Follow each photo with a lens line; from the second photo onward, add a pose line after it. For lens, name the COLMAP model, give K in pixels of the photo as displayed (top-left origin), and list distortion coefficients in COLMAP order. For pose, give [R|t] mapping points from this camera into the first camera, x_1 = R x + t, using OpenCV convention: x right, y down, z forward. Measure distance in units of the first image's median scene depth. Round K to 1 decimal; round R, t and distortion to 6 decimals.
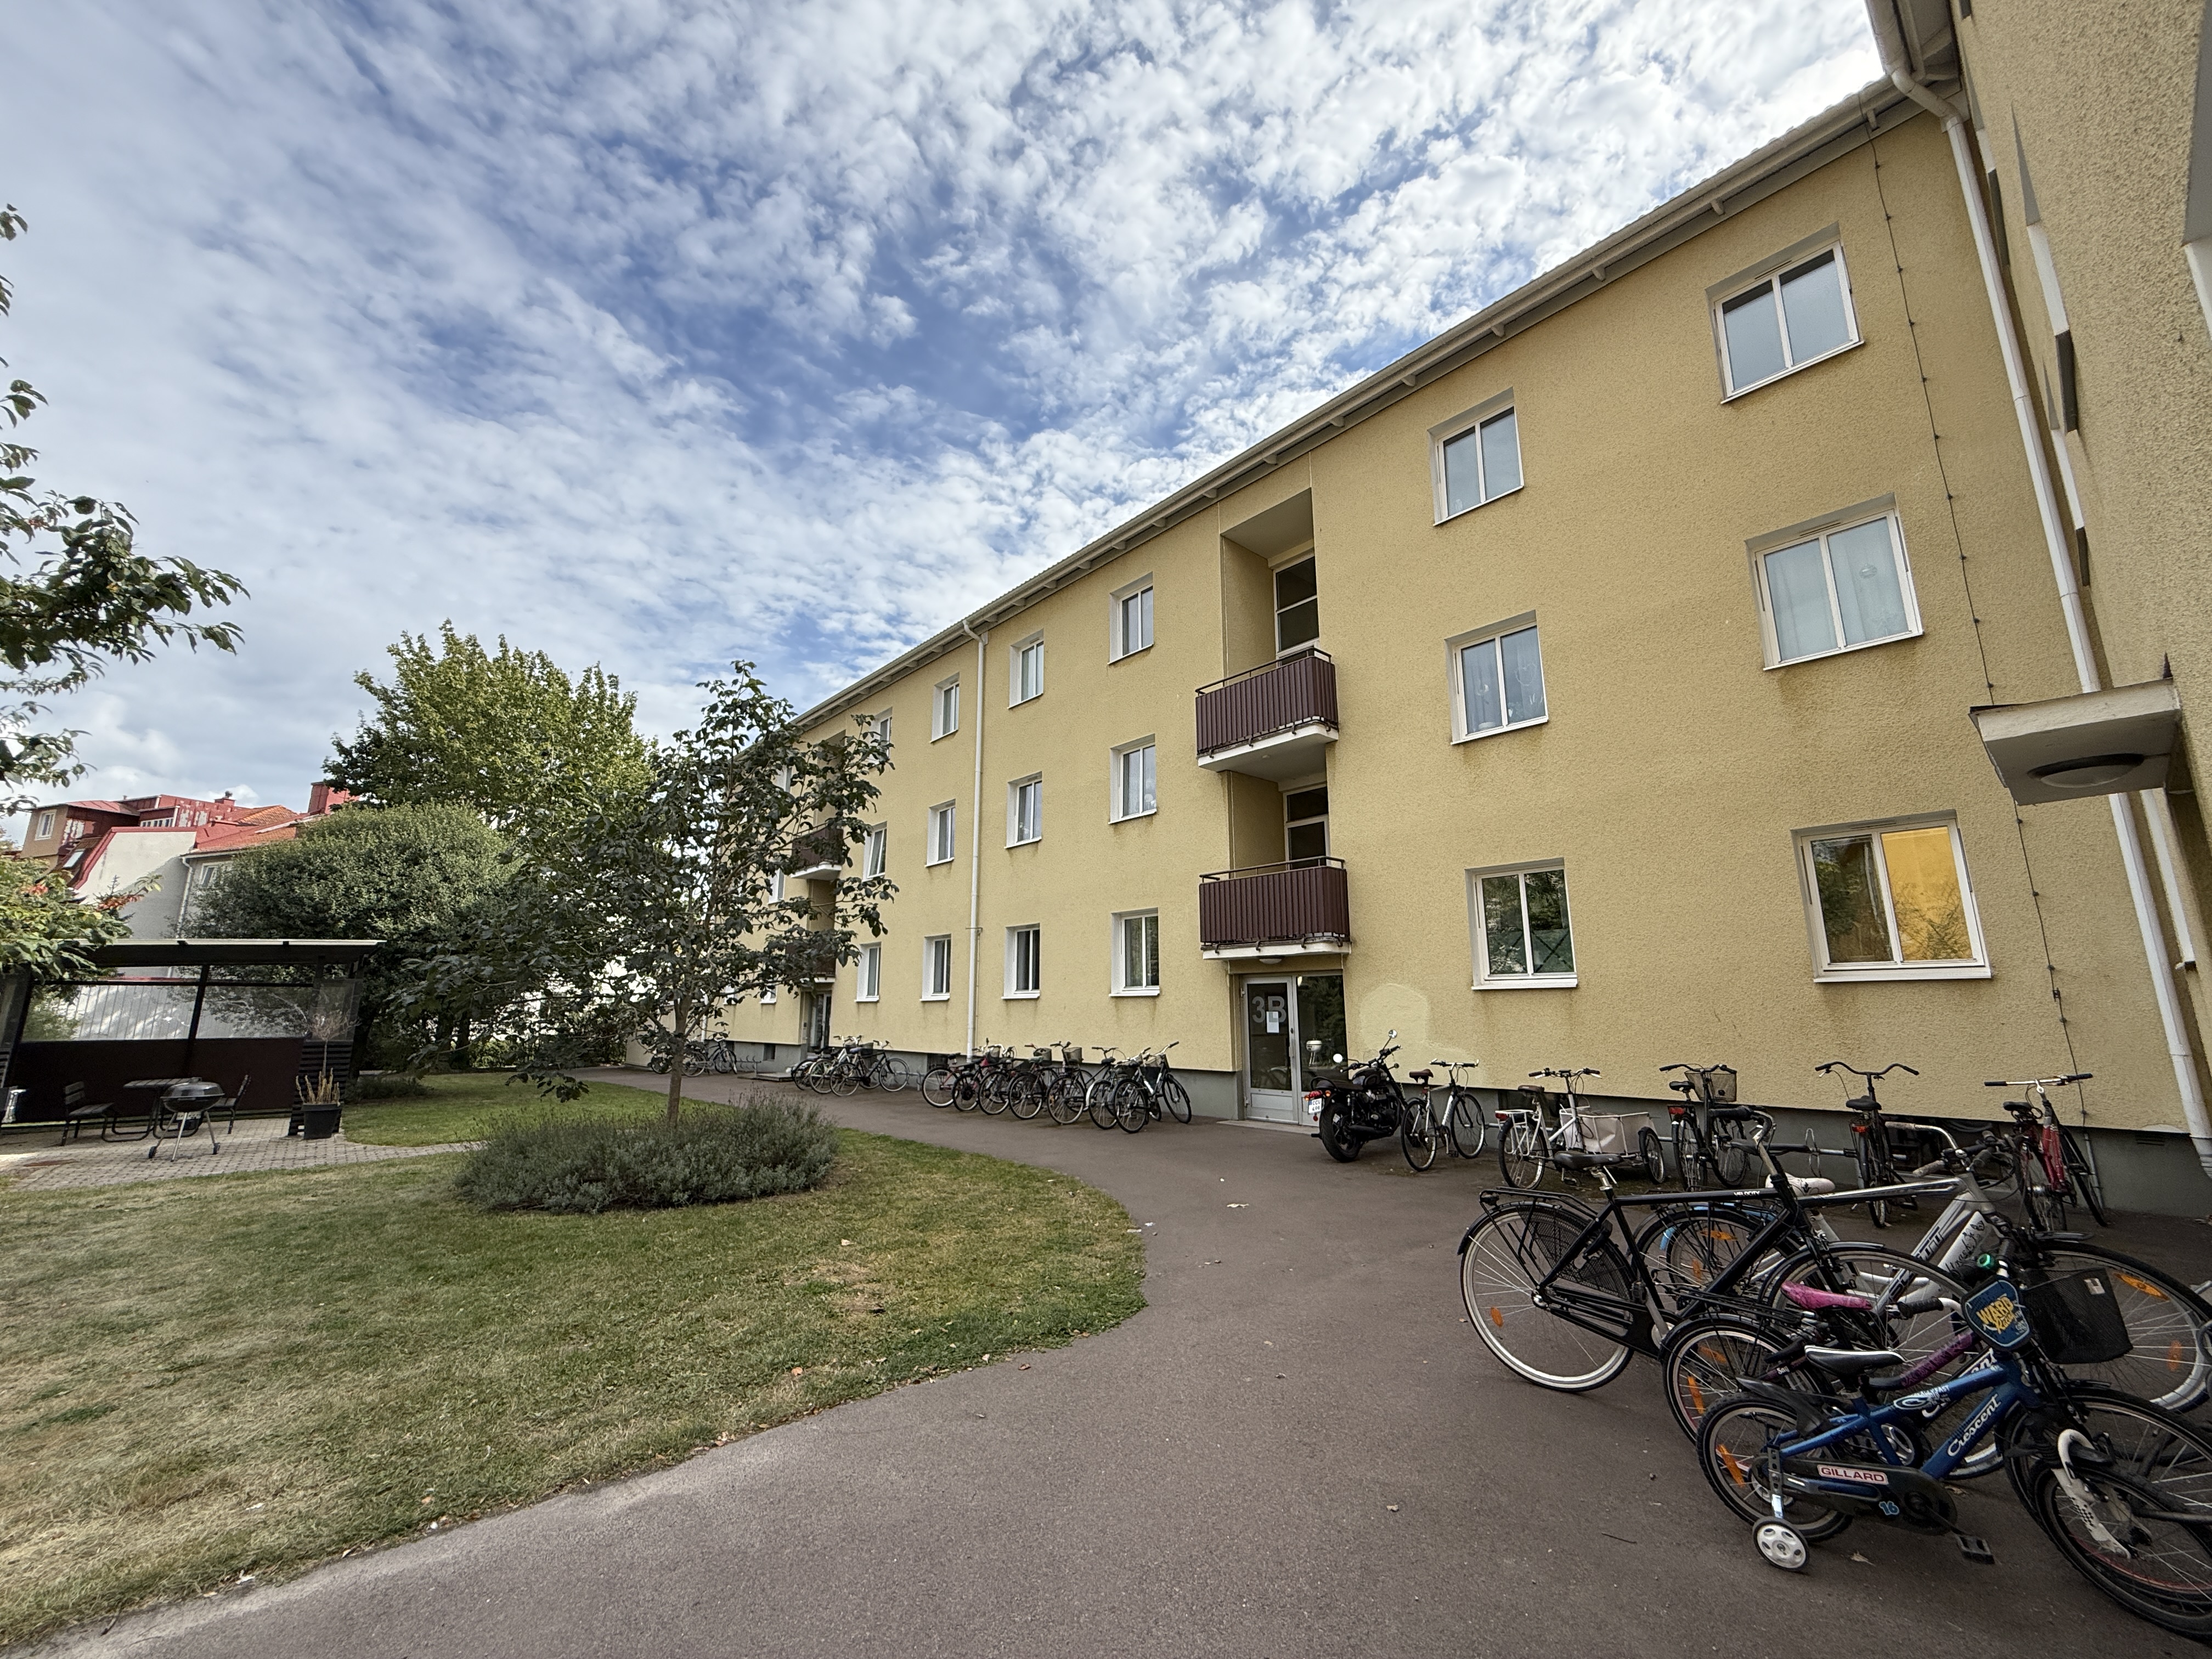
lens RADIAL K [[886.0, 0, 1106.0], [0, 886.0, 829.5], [0, 0, 1]] dist [-0.000514, 0.000641]
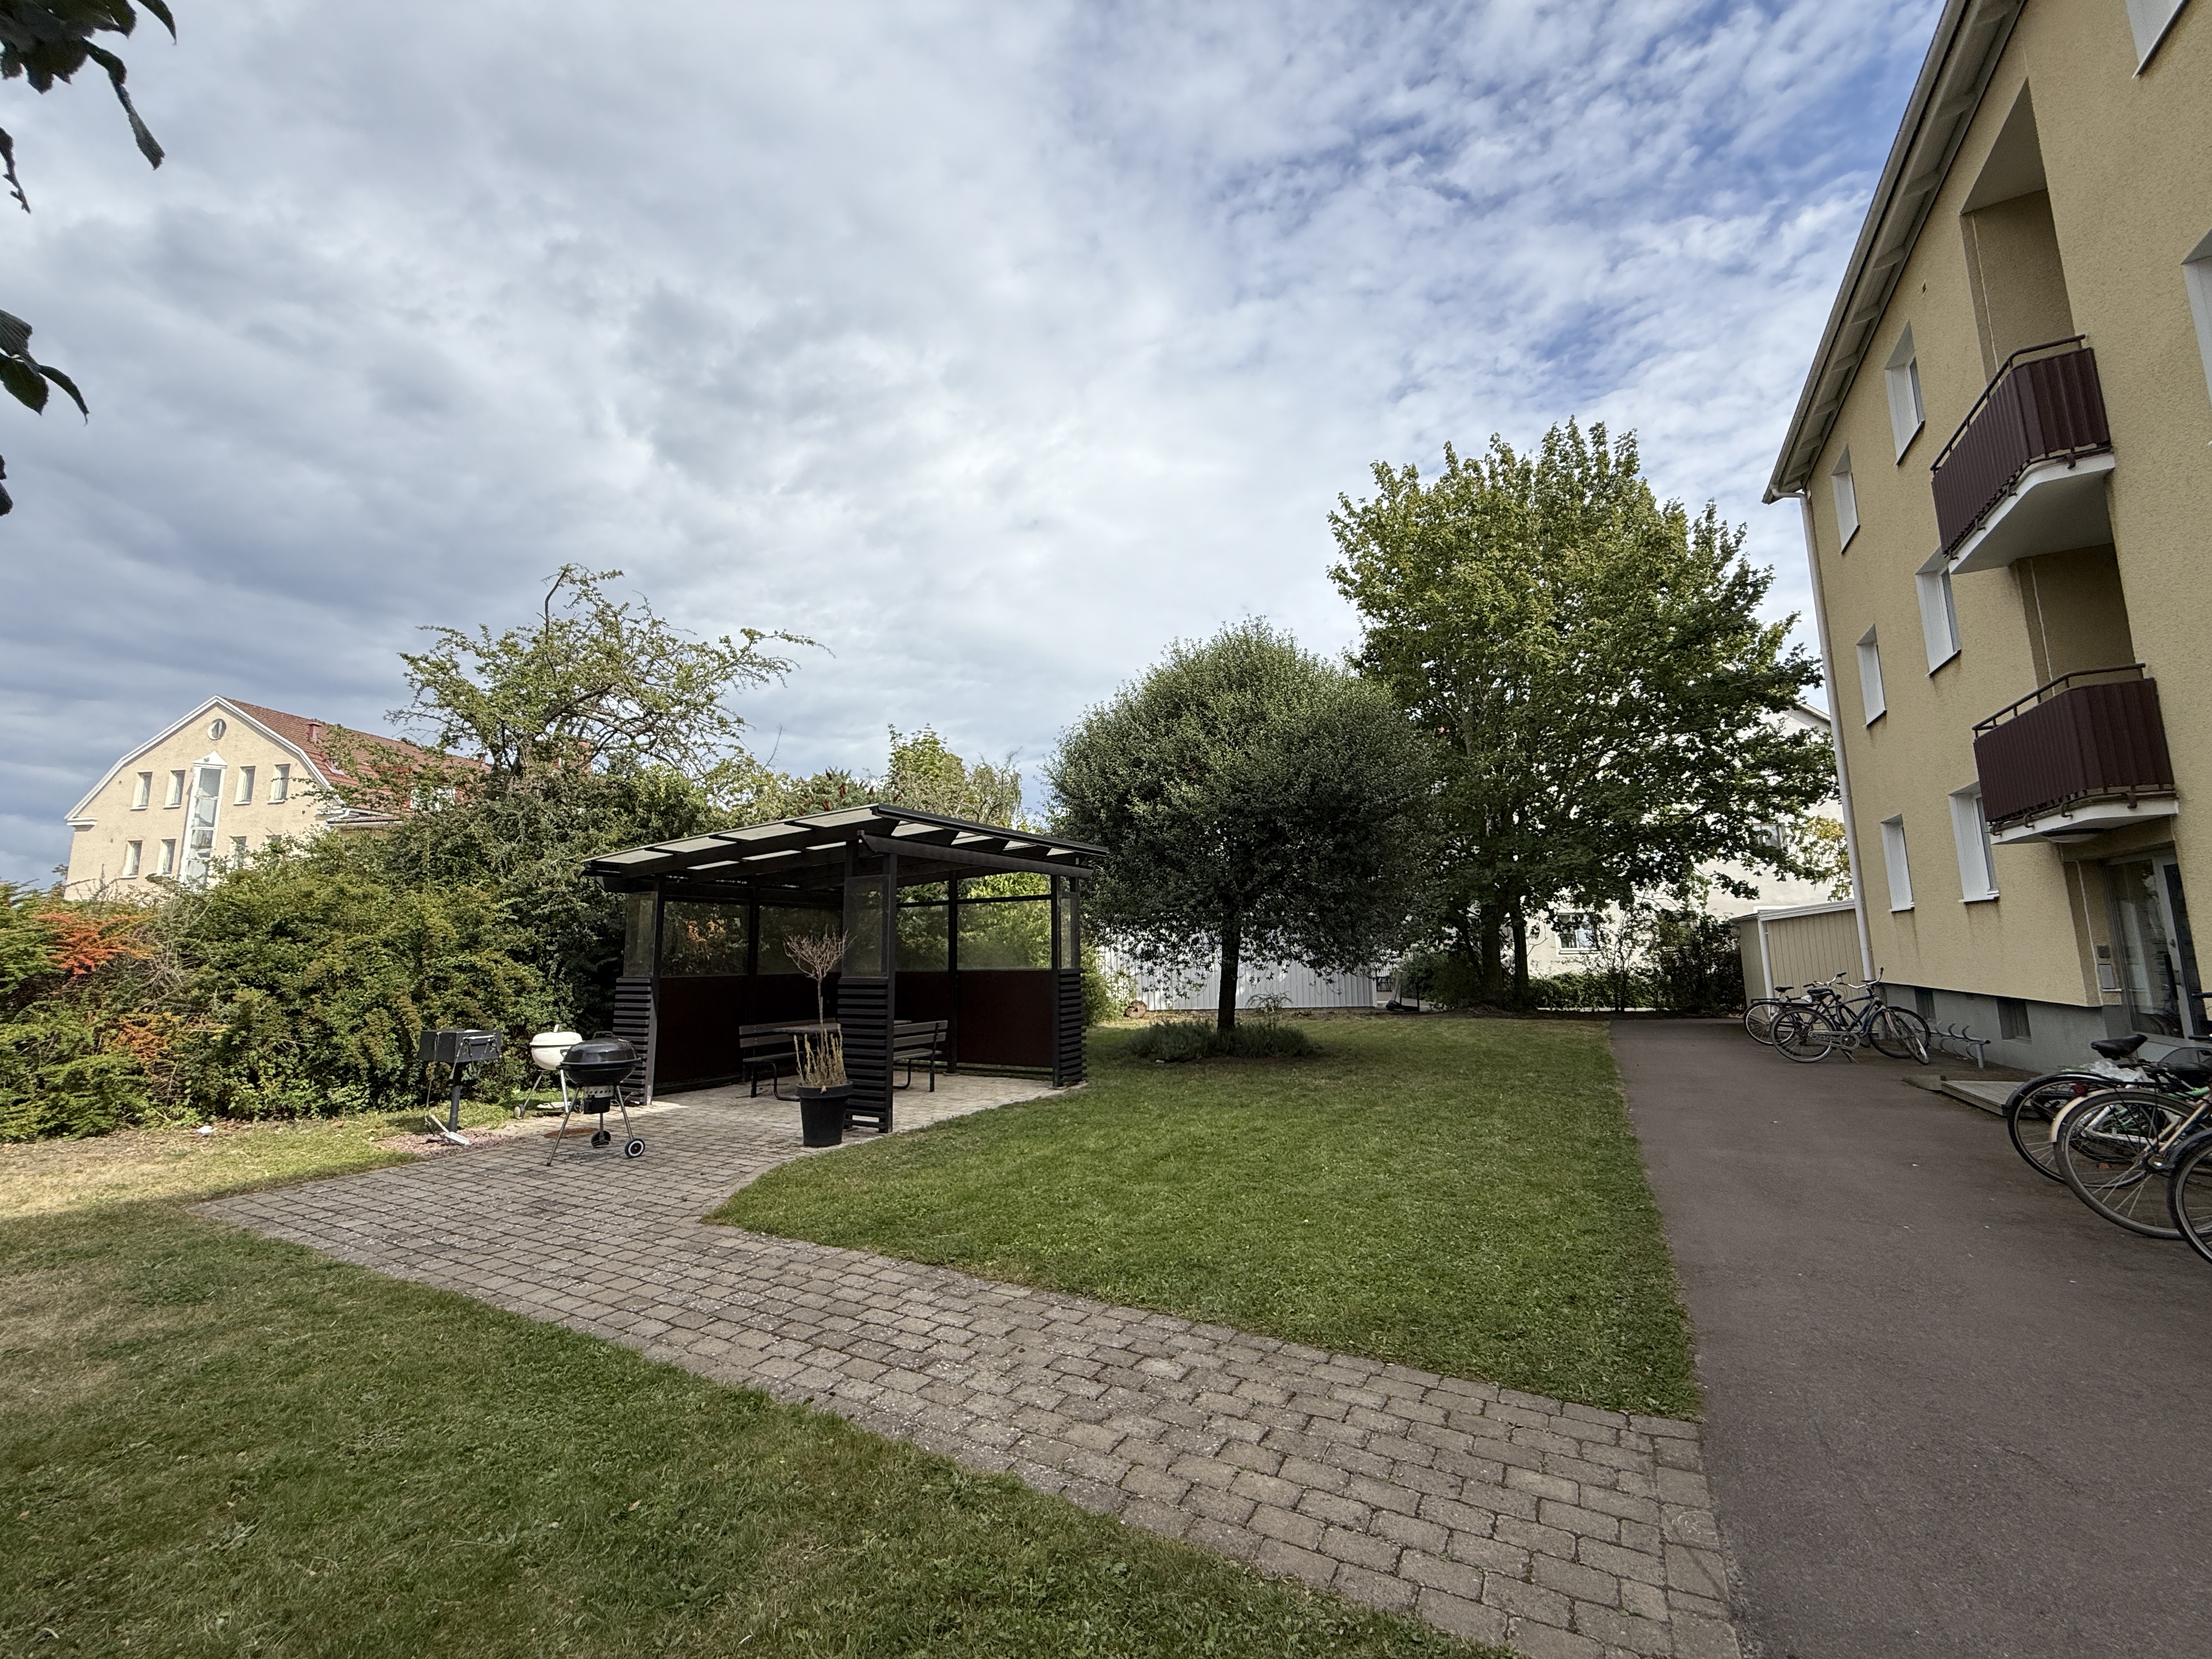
lens RADIAL K [[886.0, 0, 1106.0], [0, 886.0, 829.5], [0, 0, 1]] dist [-0.000514, 0.000641]
pose [[0.328634, -0.131305, -0.935285, -0.122807], [0.206686, 0.976283, -0.064436, 0.103466], [0.921564, -0.172134, 0.347979, 0.472934]]
